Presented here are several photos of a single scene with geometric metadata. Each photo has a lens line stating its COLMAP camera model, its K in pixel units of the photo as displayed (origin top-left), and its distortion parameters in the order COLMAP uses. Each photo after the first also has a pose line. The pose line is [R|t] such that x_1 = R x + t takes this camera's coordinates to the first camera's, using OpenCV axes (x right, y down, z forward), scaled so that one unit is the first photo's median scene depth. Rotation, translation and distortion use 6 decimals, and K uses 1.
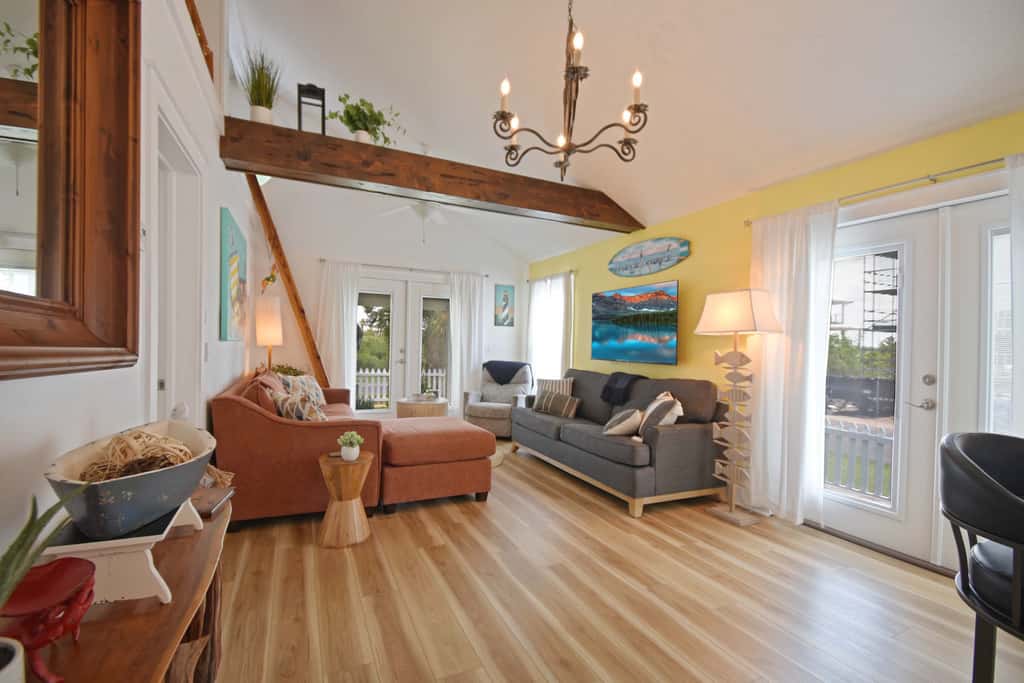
lens RADIAL K [[456.3, 0, 512.0], [0, 456.3, 341.5], [0, 0, 1]] dist [0.003043, -0.015895]
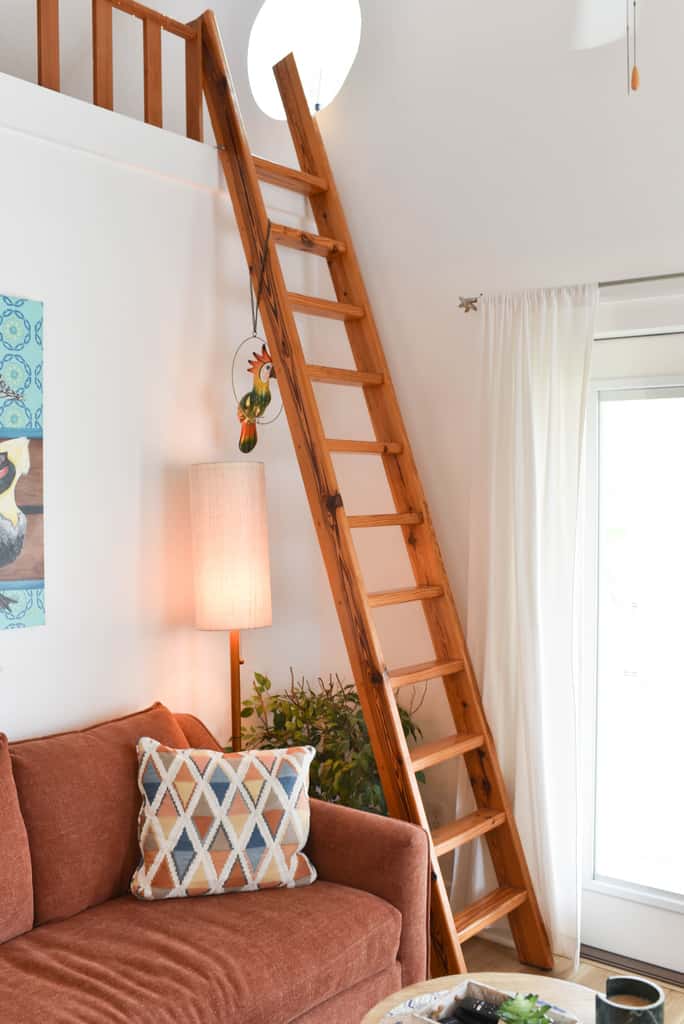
lens RADIAL K [[970.7, 0, 341.4], [0, 970.7, 539.8], [0, 0, 1]] dist [-0.038219, -0.009974]
pose [[0.418693, 0.011213, -0.908058, 0.077612], [0.024142, 0.999433, 0.023473, -0.063567], [0.907807, -0.031750, 0.418185, 0.835983]]
